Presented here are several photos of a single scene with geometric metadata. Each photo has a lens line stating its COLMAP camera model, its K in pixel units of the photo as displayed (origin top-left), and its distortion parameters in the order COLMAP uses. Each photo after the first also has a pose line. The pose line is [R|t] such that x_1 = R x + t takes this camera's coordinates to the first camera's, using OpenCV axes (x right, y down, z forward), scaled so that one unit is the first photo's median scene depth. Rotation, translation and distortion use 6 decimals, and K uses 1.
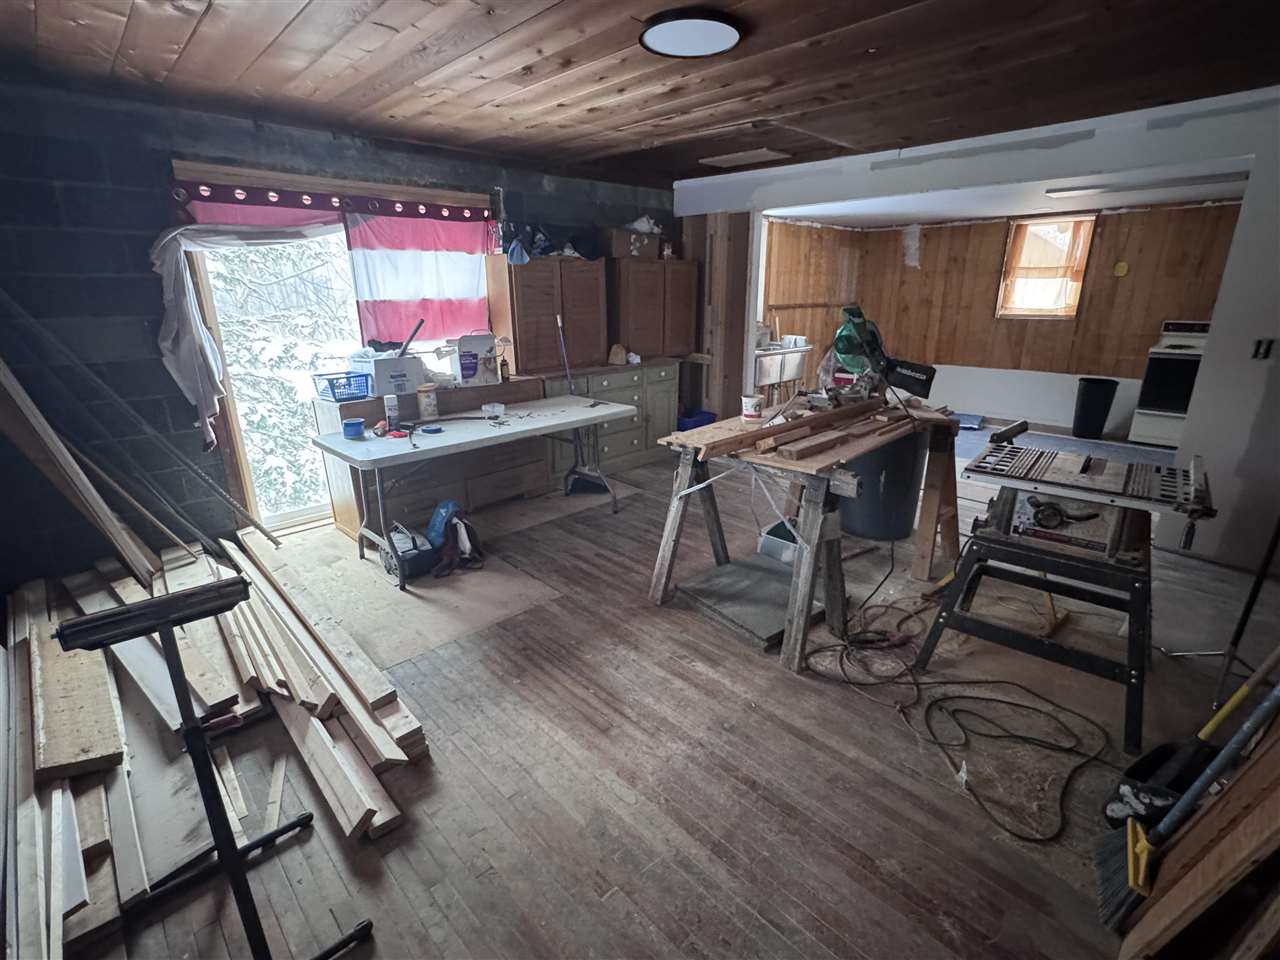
lens RADIAL K [[594.2, 0, 640.0], [0, 594.2, 480.0], [0, 0, 1]] dist [-0.001778, -0.000083]
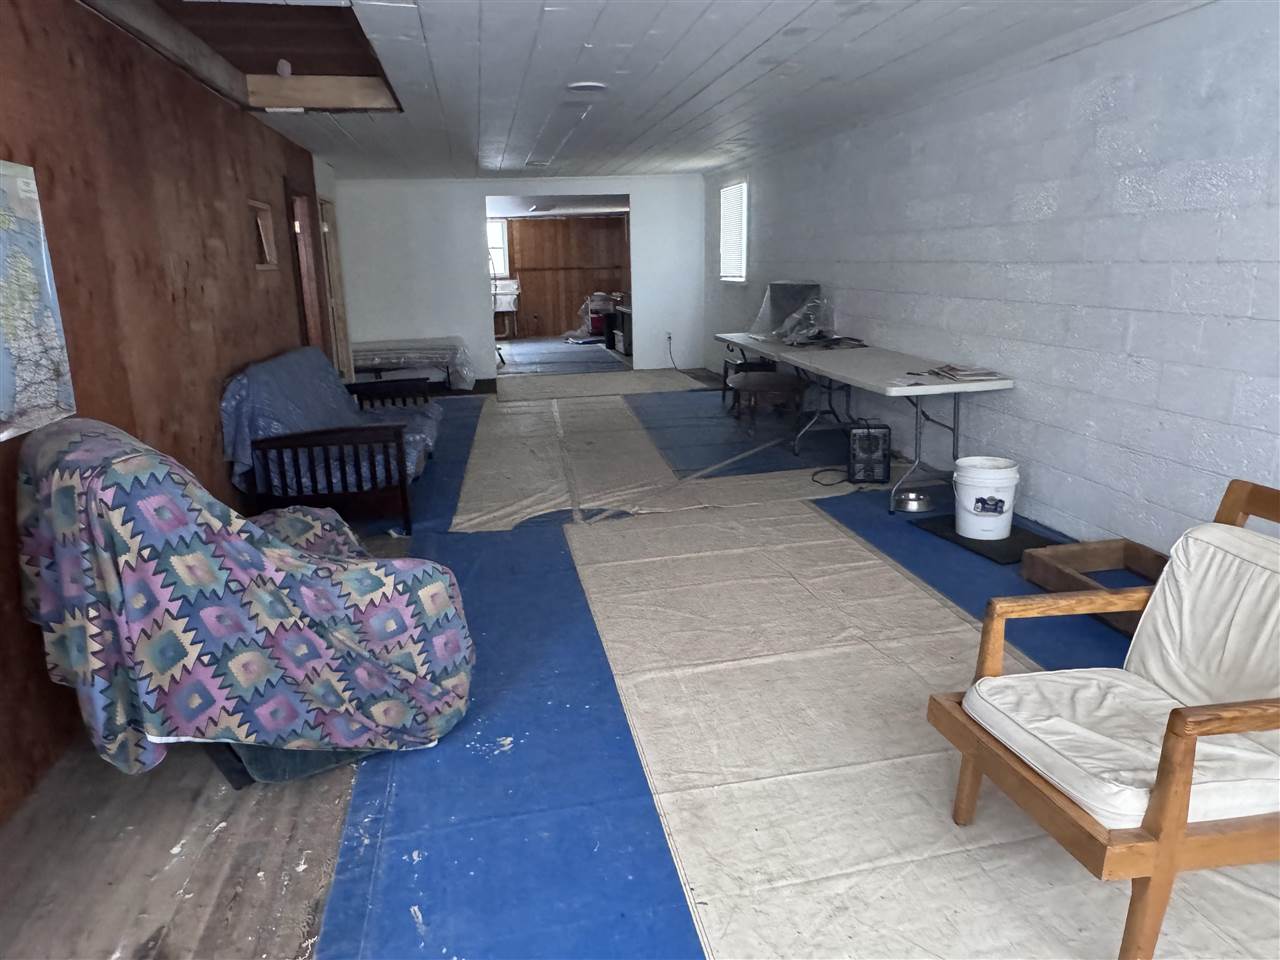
lens RADIAL K [[852.1, 0, 640.0], [0, 852.1, 480.0], [0, 0, 1]] dist [0.001182, 0.001090]
pose [[0.833081, 0.134221, -0.536620, 1.894128], [-0.155617, 0.987802, 0.005483, 0.233577], [0.530810, 0.078940, 0.843806, -0.811599]]
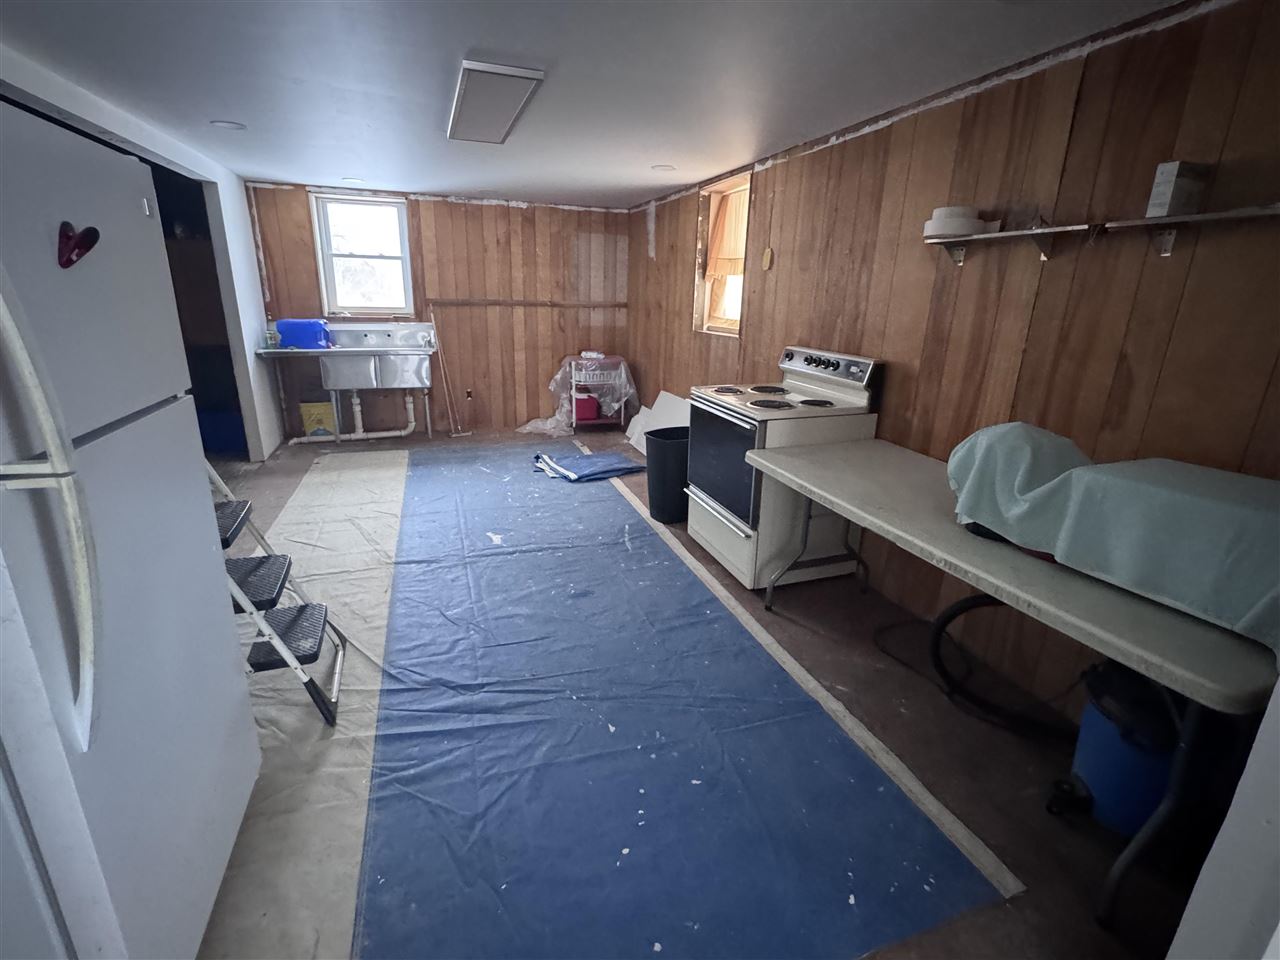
lens RADIAL K [[594.2, 0, 640.0], [0, 594.2, 480.0], [0, 0, 1]] dist [-0.001778, -0.000083]
pose [[0.903110, 0.159185, -0.398814, 0.872984], [-0.159604, 0.986649, 0.032395, -0.114912], [0.398647, 0.034396, 0.916459, 0.350266]]
